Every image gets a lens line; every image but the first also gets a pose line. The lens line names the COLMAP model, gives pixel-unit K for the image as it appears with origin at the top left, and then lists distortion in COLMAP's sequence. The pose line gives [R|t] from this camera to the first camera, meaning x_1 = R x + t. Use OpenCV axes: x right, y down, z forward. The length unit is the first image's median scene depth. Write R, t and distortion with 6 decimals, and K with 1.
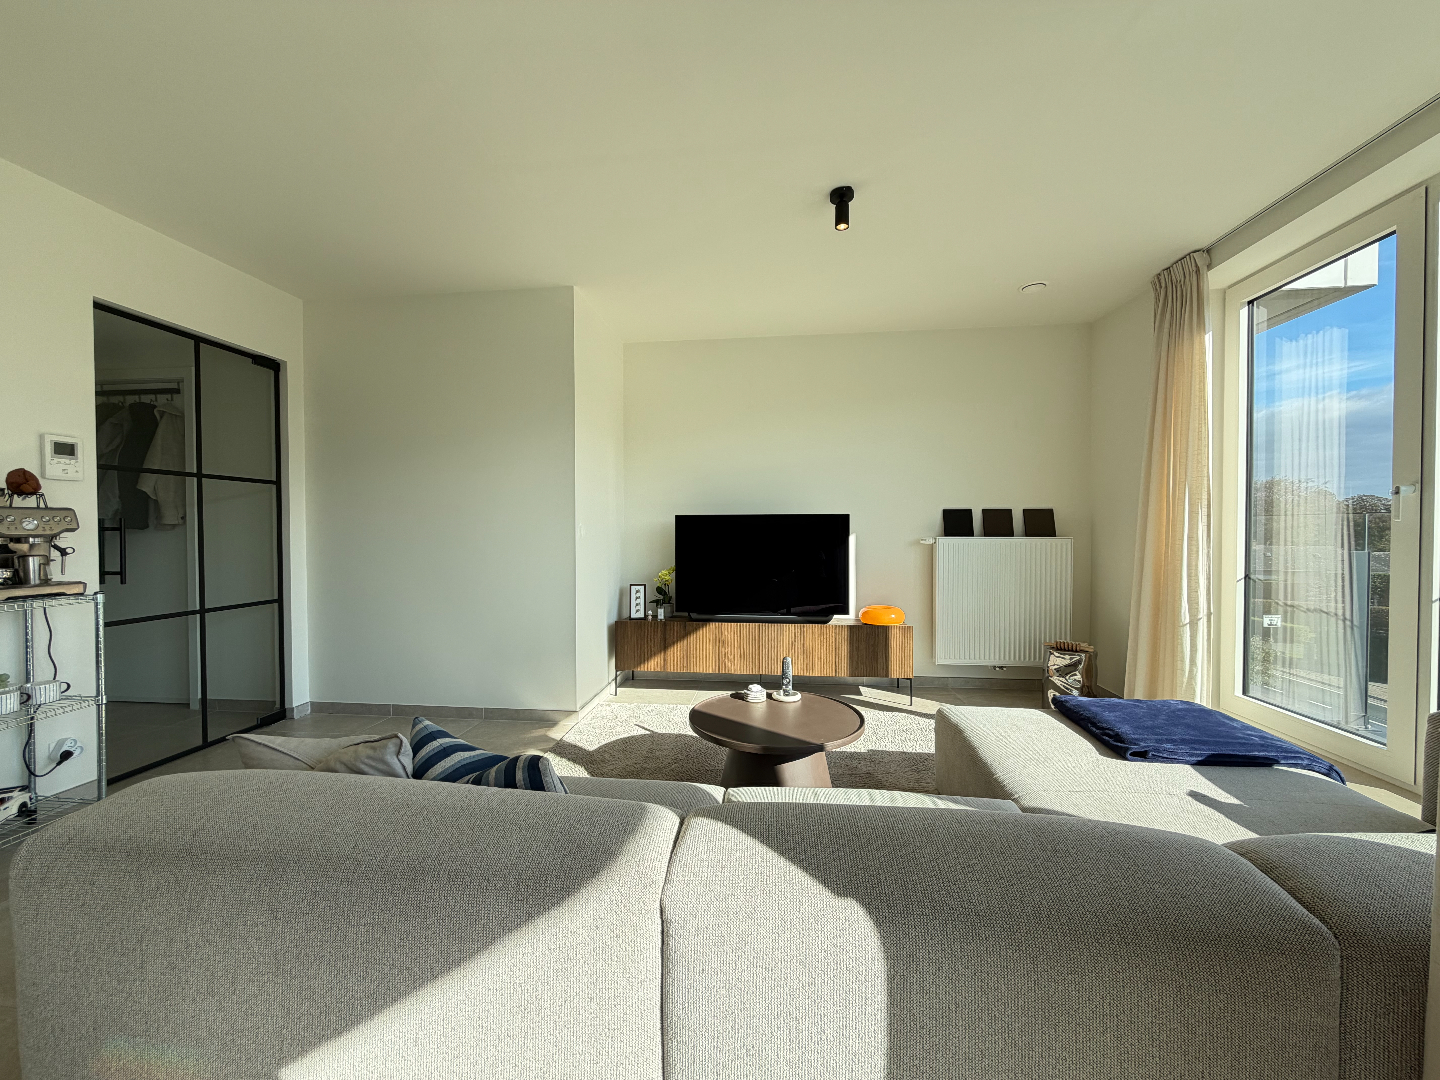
lens RADIAL K [[571.6, 0, 710.3], [0, 571.6, 540.2], [0, 0, 1]] dist [-0.000547, -0.001102]
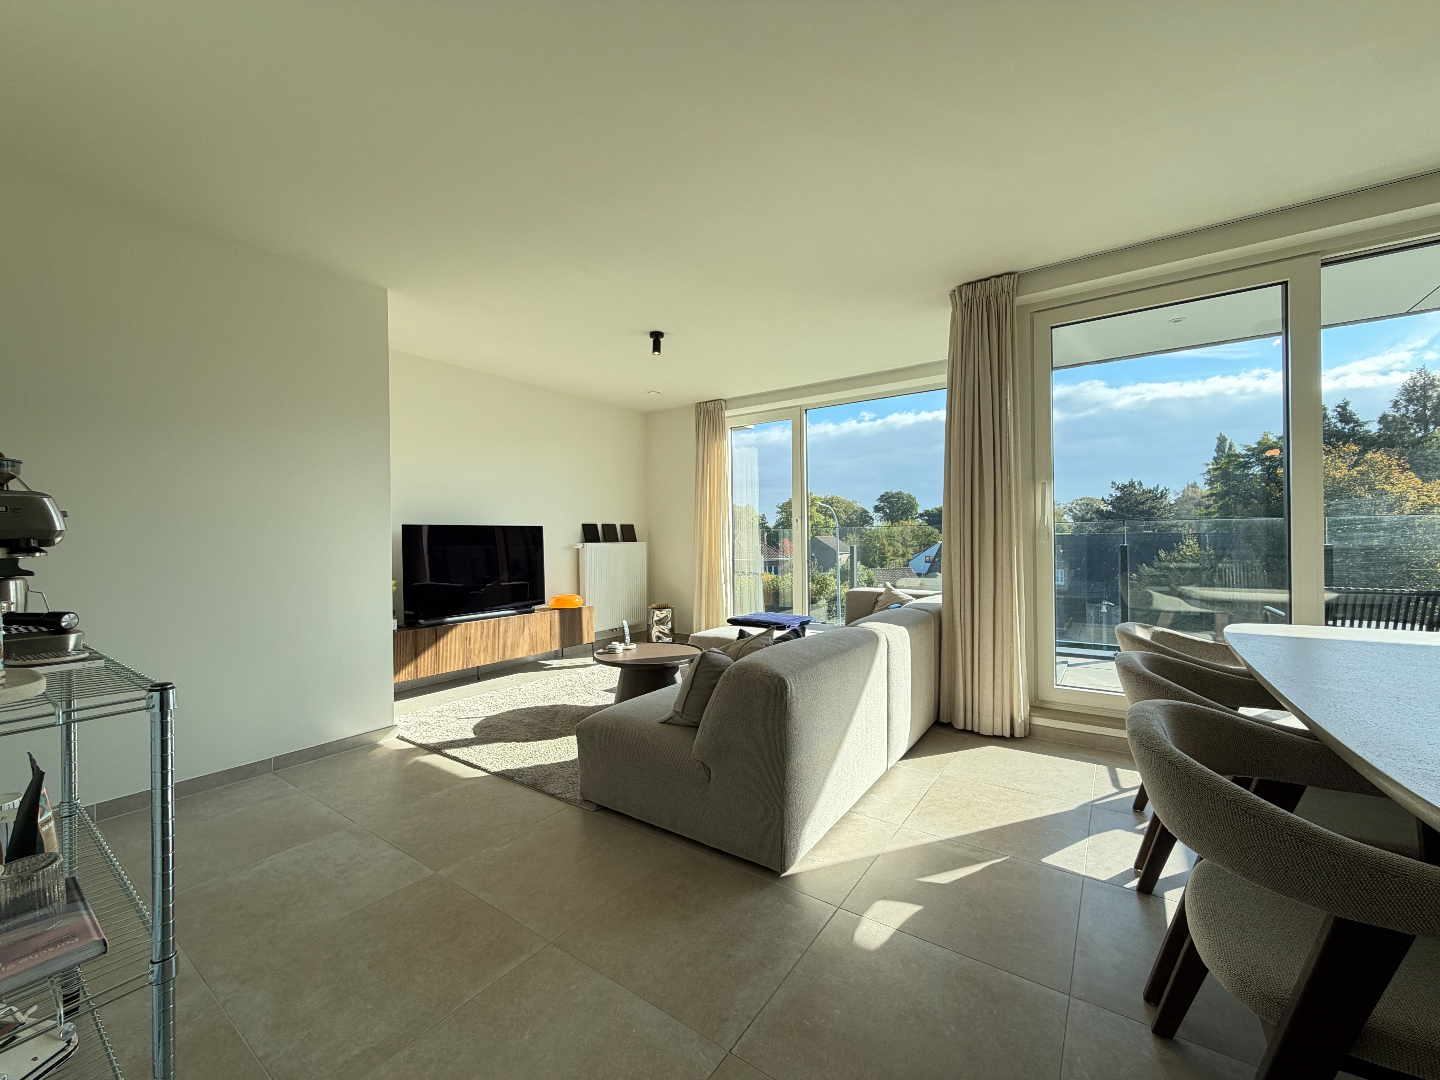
lens RADIAL K [[571.6, 0, 720.3], [0, 571.6, 535.9], [0, 0, 1]] dist [-0.000547, -0.001102]
pose [[0.473922, -0.000163, 0.880567, -0.726370], [0.028086, 0.999494, -0.014931, 0.007115], [-0.880119, 0.031808, 0.473687, 0.040290]]
